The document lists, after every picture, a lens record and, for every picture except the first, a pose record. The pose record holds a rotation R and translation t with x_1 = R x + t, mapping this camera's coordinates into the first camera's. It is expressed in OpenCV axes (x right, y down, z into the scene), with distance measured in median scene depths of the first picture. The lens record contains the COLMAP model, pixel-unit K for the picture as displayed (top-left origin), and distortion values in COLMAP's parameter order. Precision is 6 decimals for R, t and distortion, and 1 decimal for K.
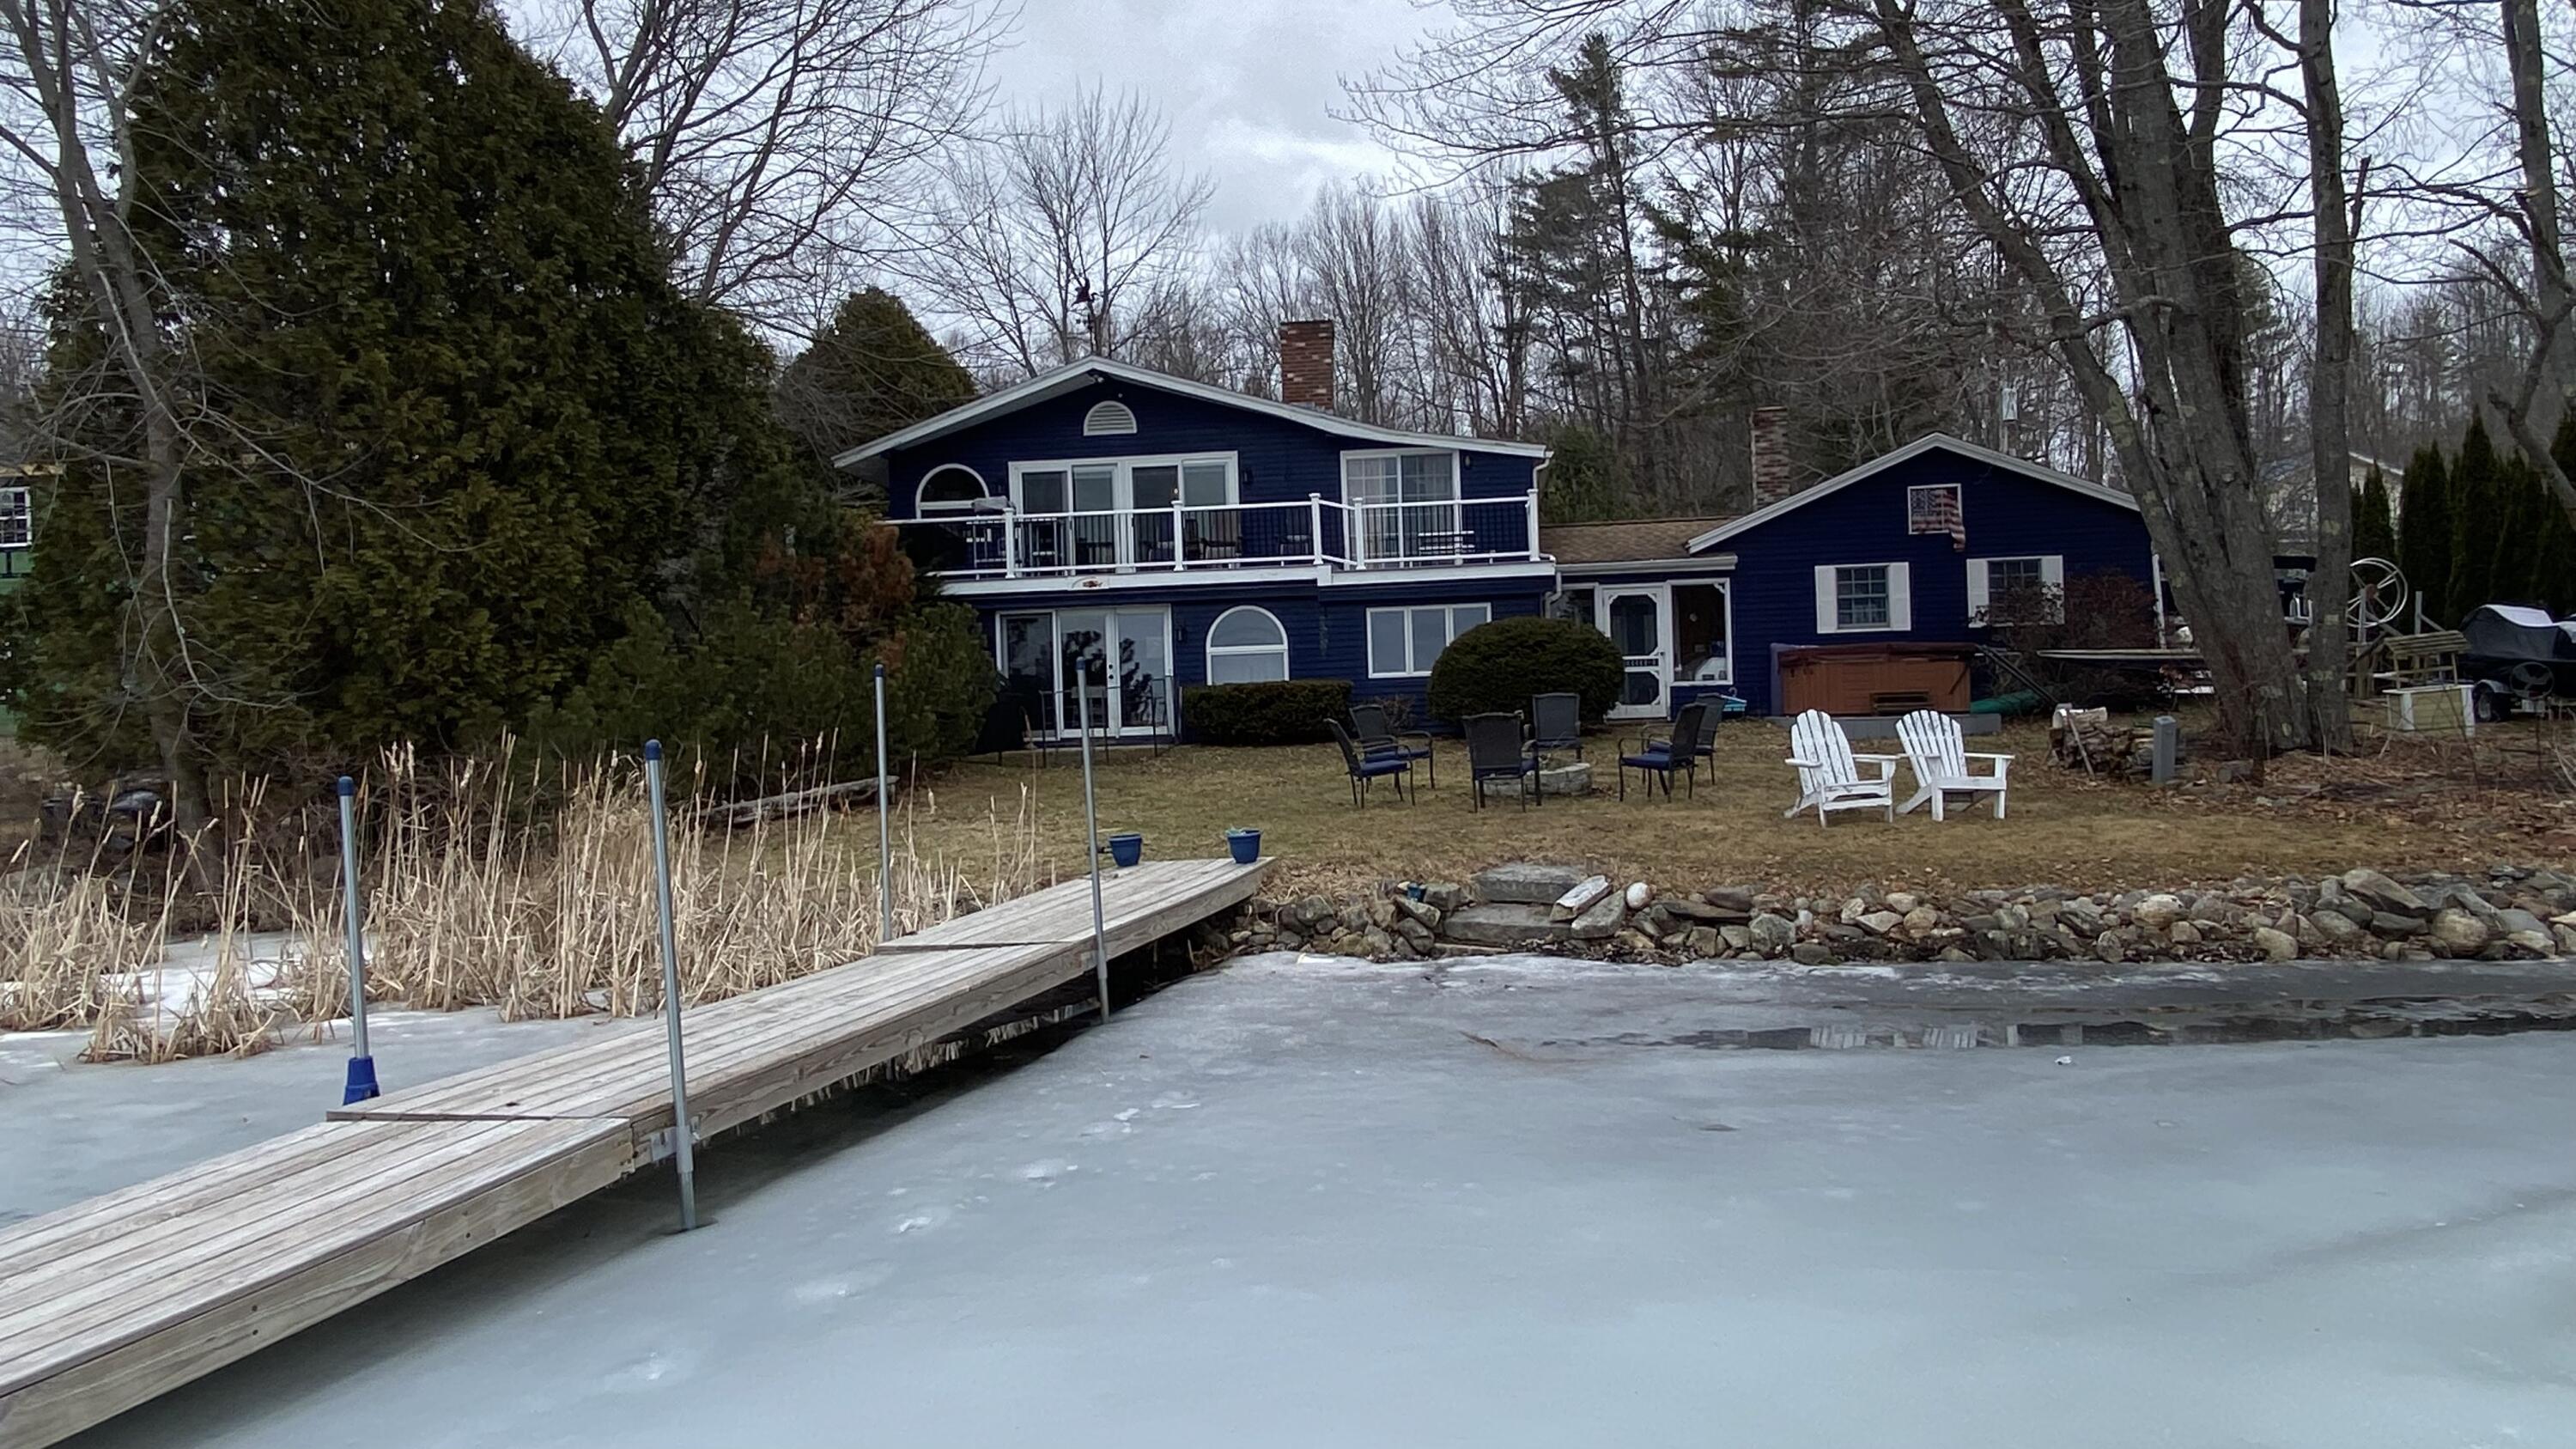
lens RADIAL K [[1766.0, 0, 1288.0], [0, 1766.0, 724.5], [0, 0, 1]] dist [-0.009901, 0.077962]
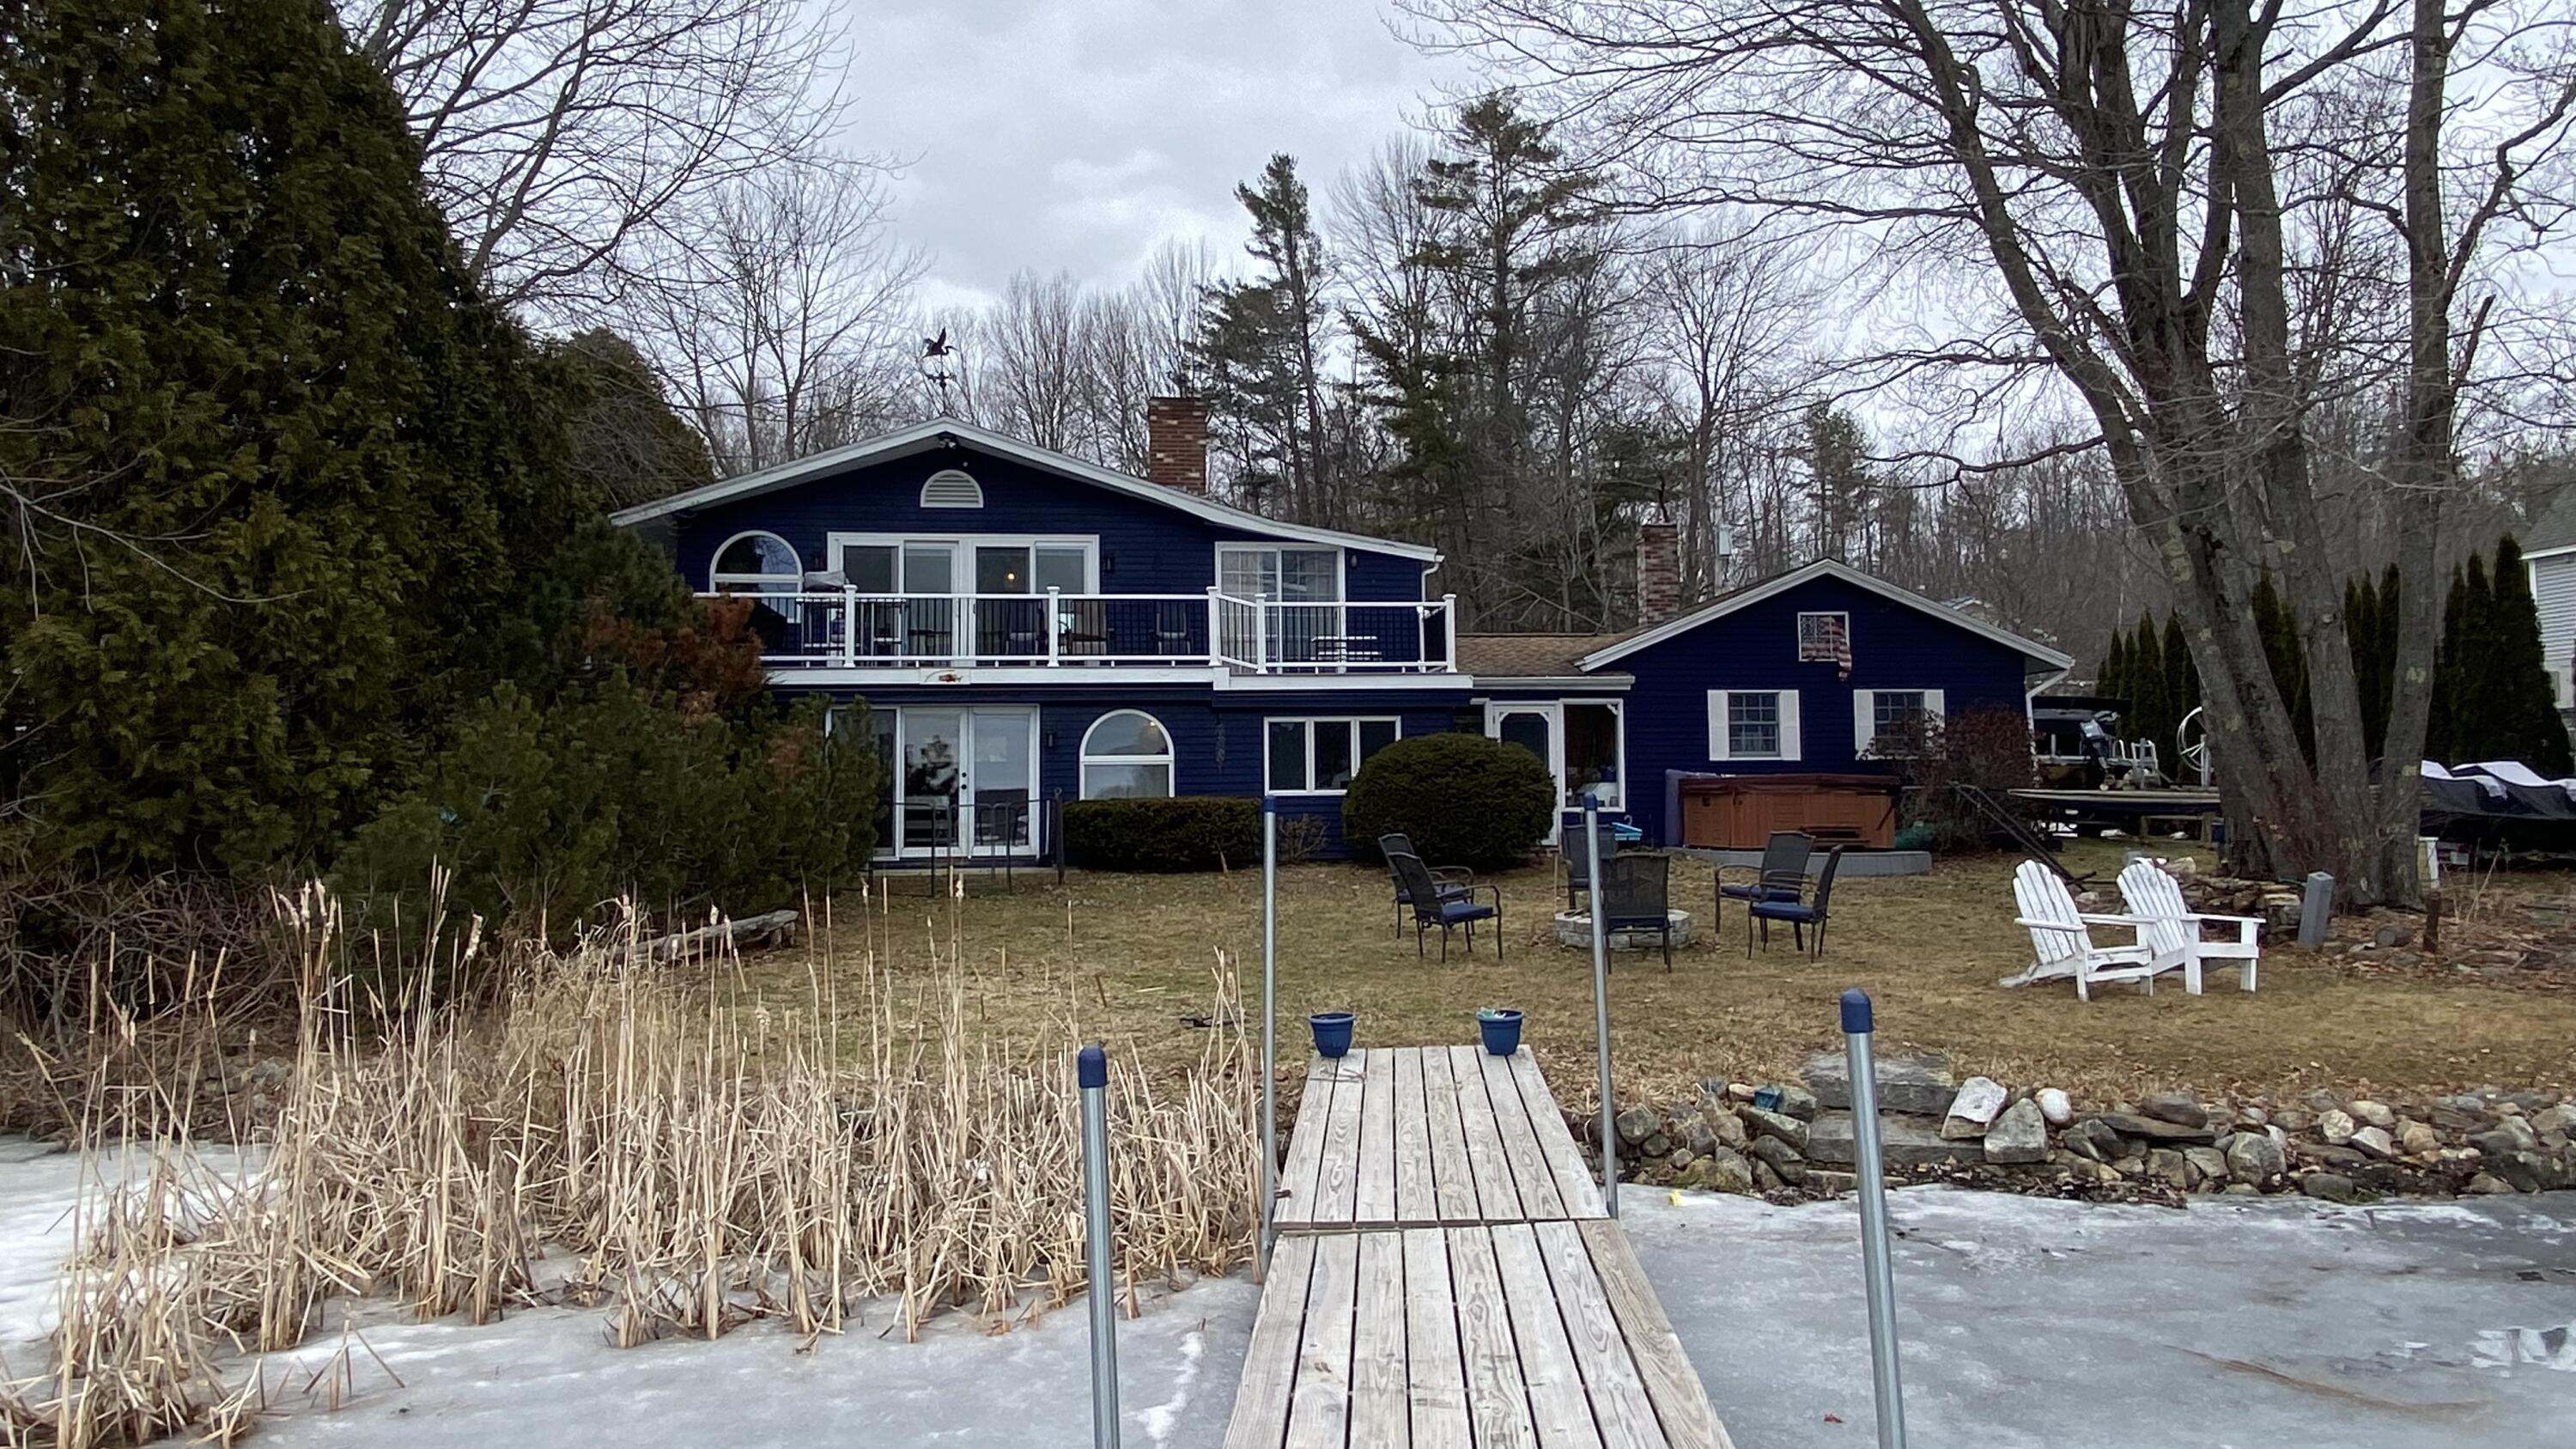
lens RADIAL K [[1764.1, 0, 1288.0], [0, 1764.1, 724.5], [0, 0, 1]] dist [0.001677, -0.004098]
pose [[0.975410, 0.036015, 0.217435, -0.129671], [-0.022973, 0.997798, -0.062216, -0.006640], [-0.219197, 0.055691, 0.974090, 0.122639]]
